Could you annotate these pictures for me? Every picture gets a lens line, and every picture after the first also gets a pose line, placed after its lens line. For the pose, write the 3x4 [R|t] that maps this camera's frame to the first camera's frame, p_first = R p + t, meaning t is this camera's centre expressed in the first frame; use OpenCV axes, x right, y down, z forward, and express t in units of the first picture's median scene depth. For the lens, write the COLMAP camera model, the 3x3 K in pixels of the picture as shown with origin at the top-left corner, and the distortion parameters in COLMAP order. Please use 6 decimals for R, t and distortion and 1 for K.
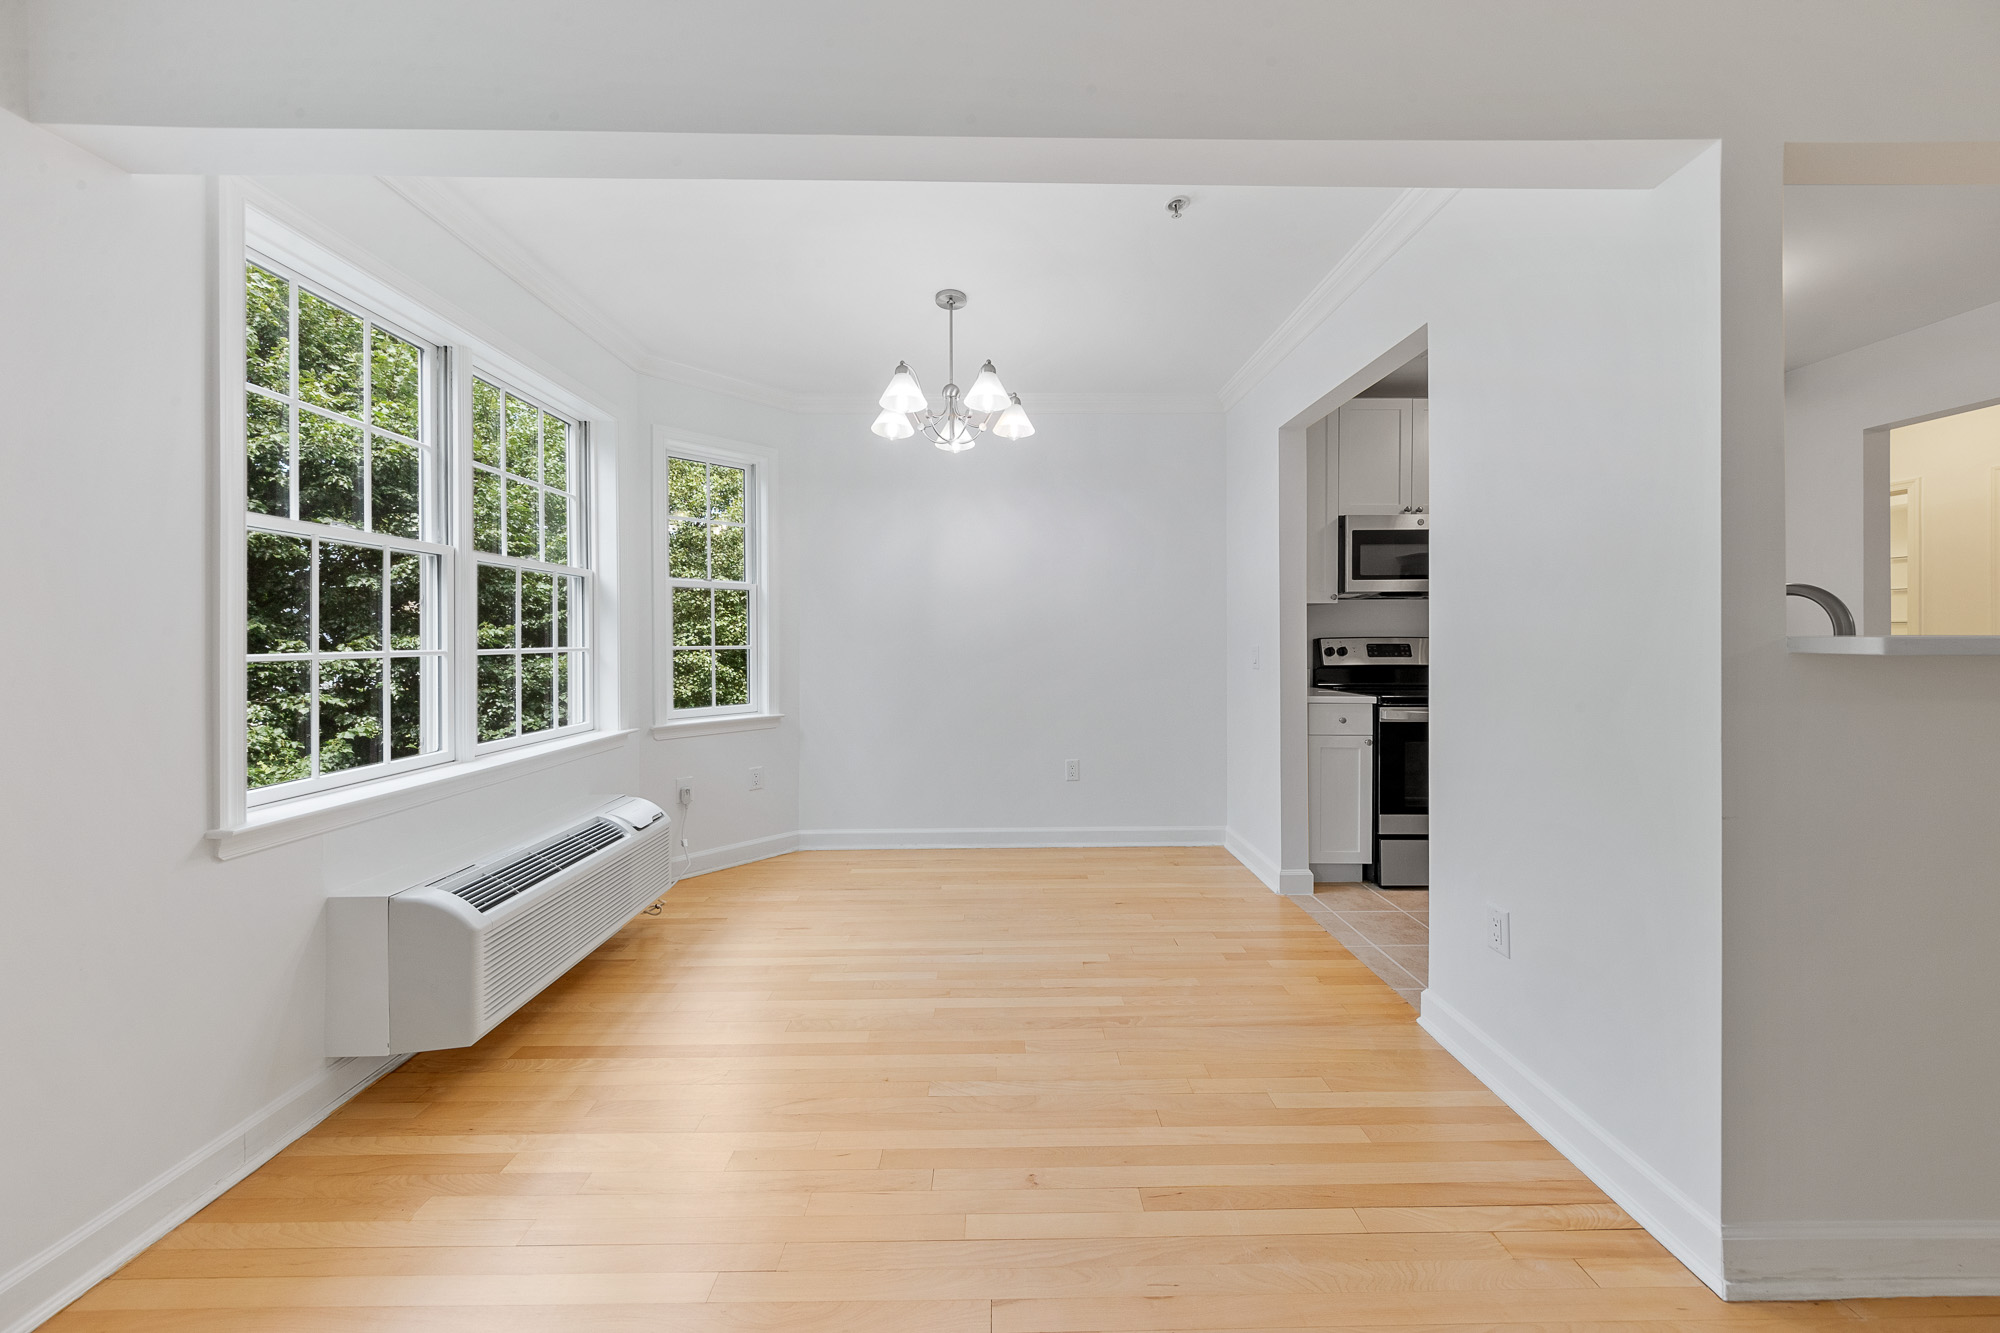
lens RADIAL K [[637.5, 0, 1004.3], [0, 637.5, 641.3], [0, 0, 1]] dist [0.004748, -0.002097]
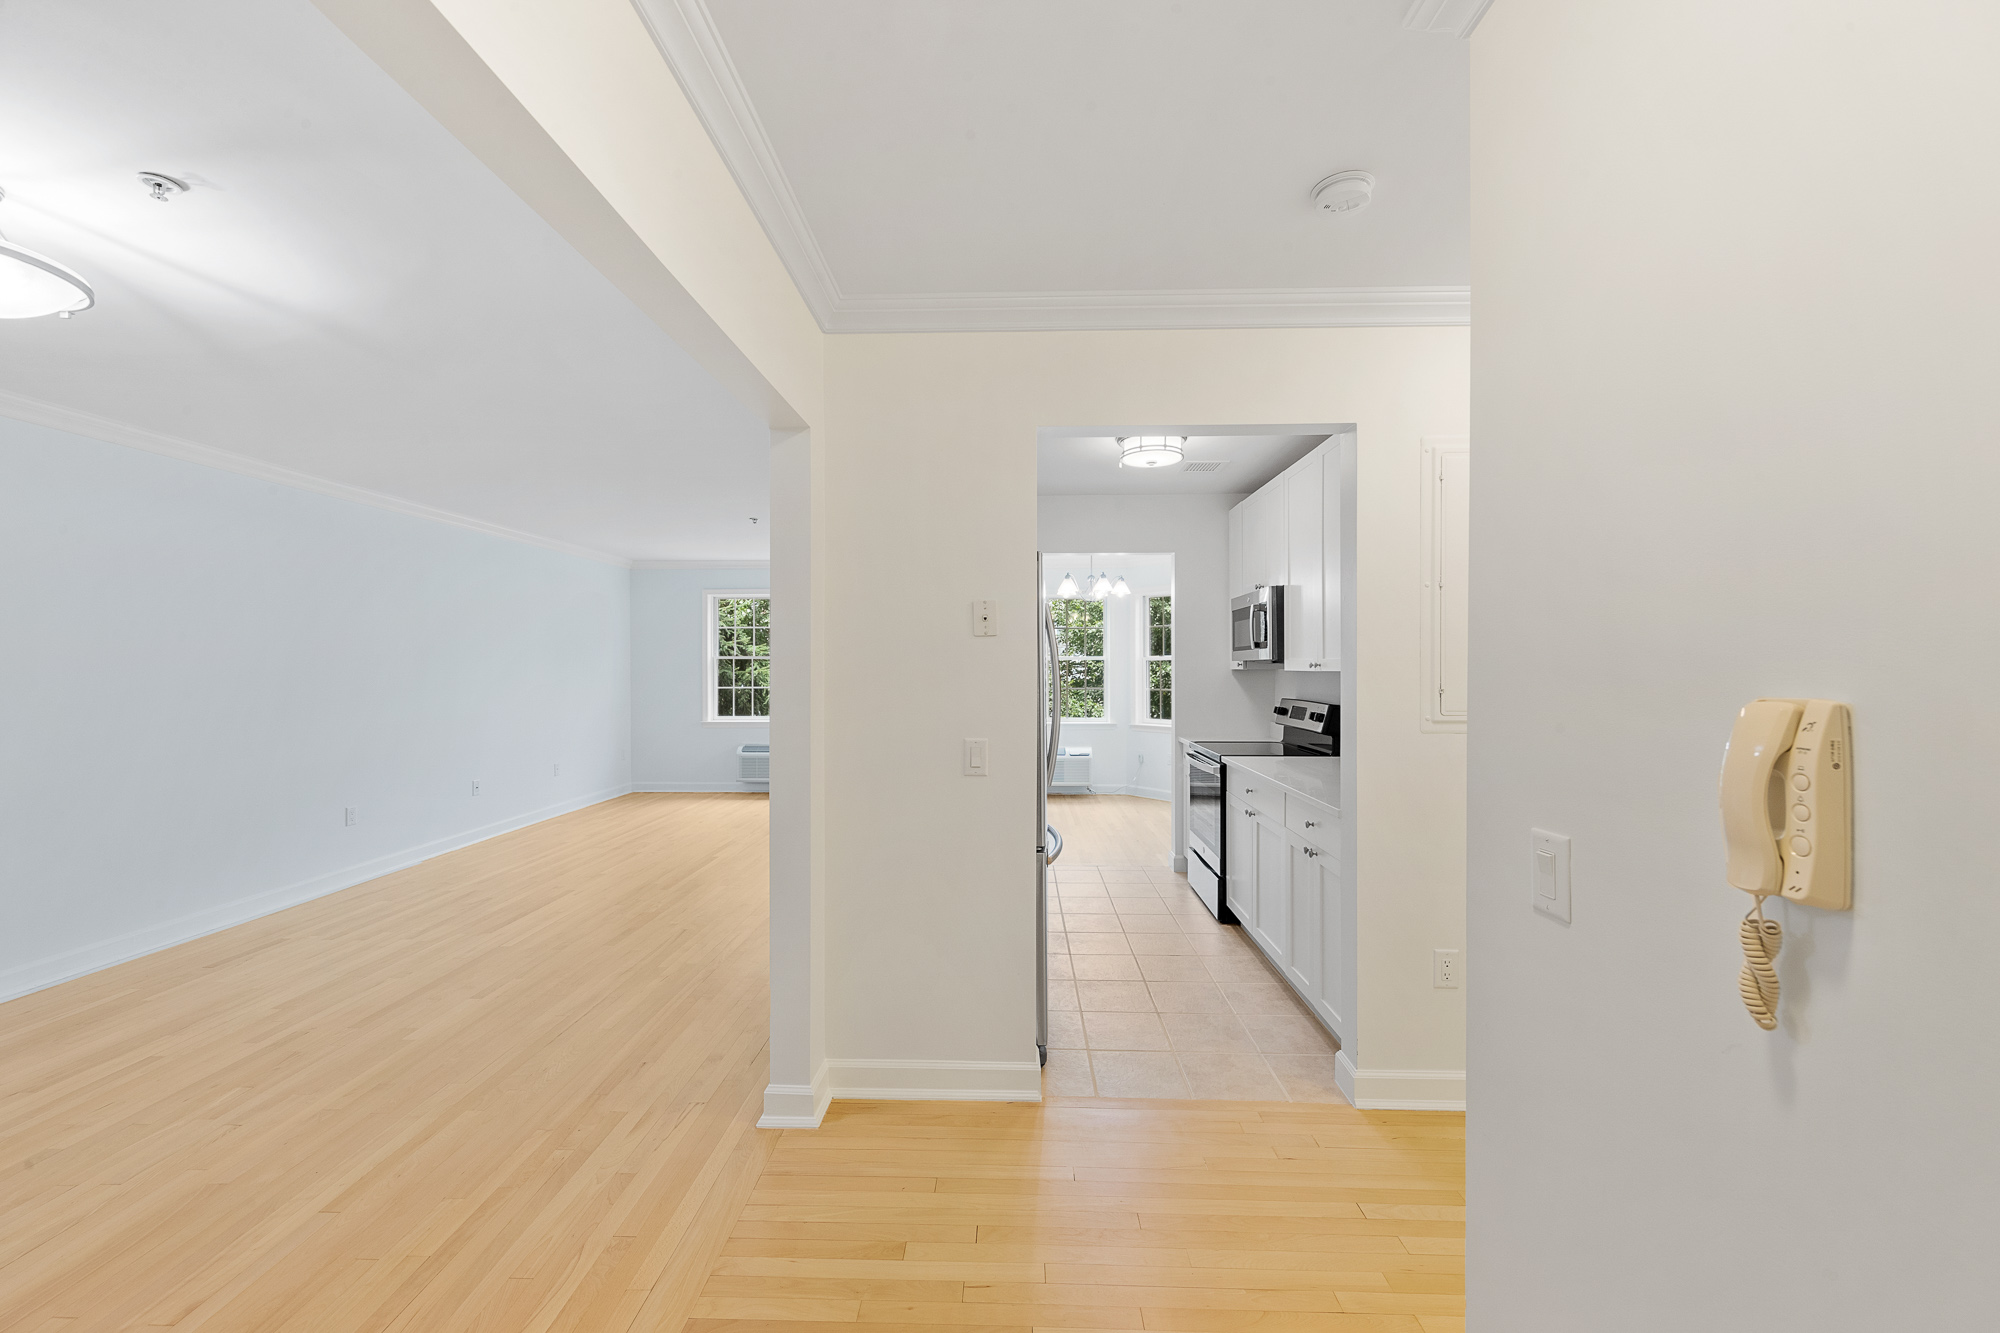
lens RADIAL K [[769.2, 0, 1000.0], [0, 769.2, 666.3], [0, 0, 1]] dist [0.002870, -0.001100]
pose [[-0.035138, 0.001091, -0.999382, 2.214678], [-0.007288, 0.999973, 0.001348, -0.070996], [0.999356, 0.007331, -0.035129, 0.652947]]
